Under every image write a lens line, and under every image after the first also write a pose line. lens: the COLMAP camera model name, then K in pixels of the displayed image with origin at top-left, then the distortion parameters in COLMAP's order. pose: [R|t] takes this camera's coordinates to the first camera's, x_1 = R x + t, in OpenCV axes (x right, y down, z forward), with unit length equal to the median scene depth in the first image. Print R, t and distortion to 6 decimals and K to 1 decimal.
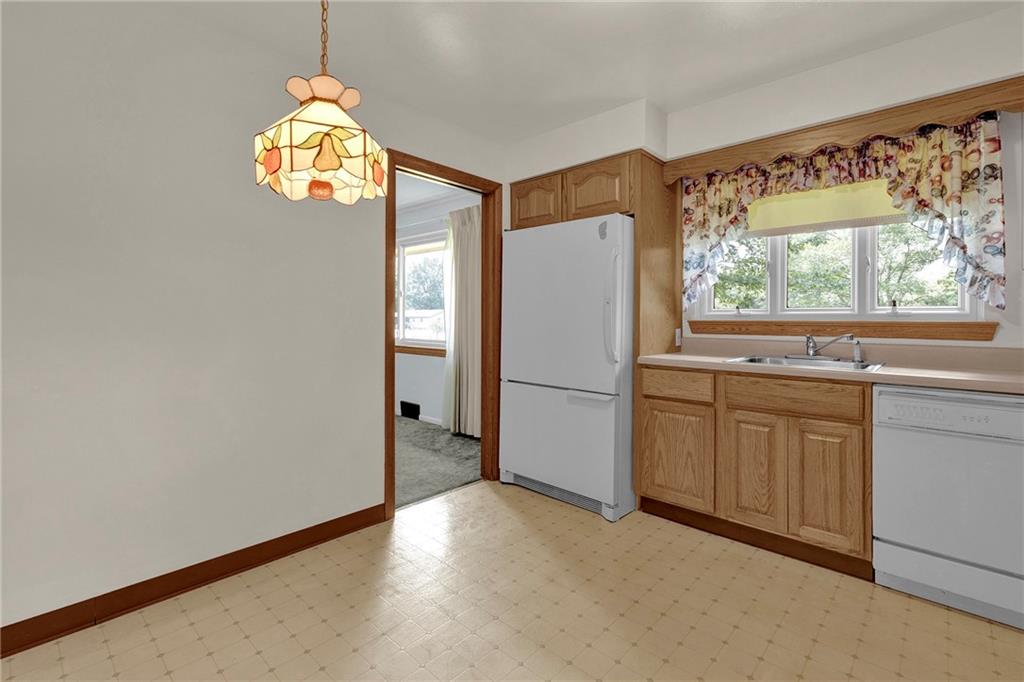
lens RADIAL K [[465.2, 0, 508.5], [0, 465.2, 317.3], [0, 0, 1]] dist [0.001117, 0.000483]
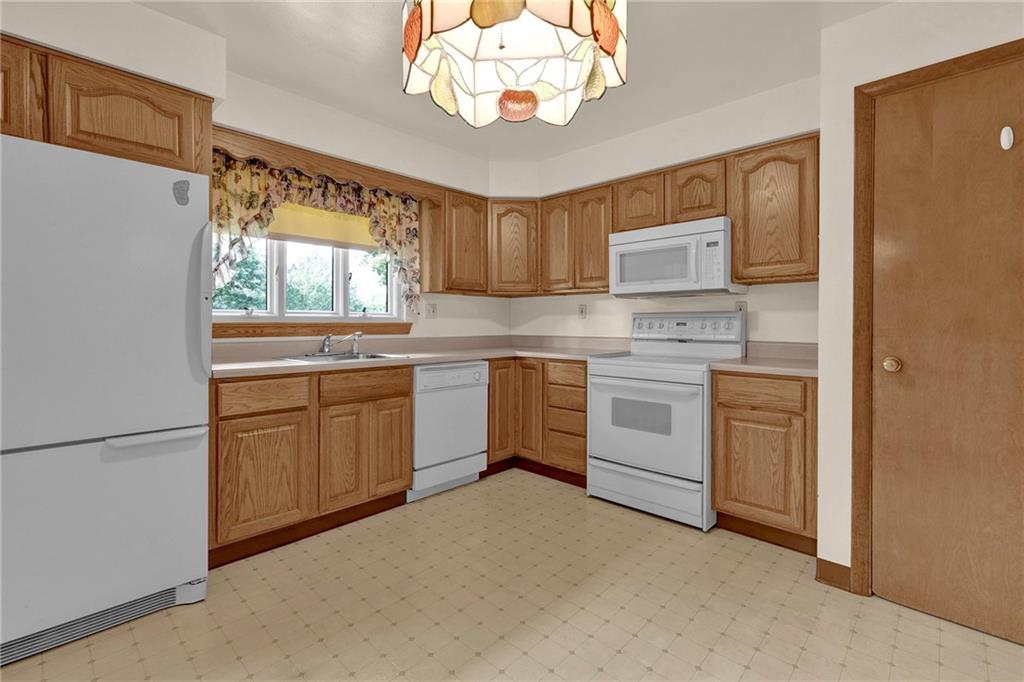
lens RADIAL K [[465.2, 0, 508.4], [0, 465.2, 324.8], [0, 0, 1]] dist [0.001117, 0.000483]
pose [[0.002987, -0.008342, 0.999961, -0.542500], [-0.004340, 0.999956, 0.008355, 0.002106], [-0.999986, -0.004365, 0.002950, 0.568593]]
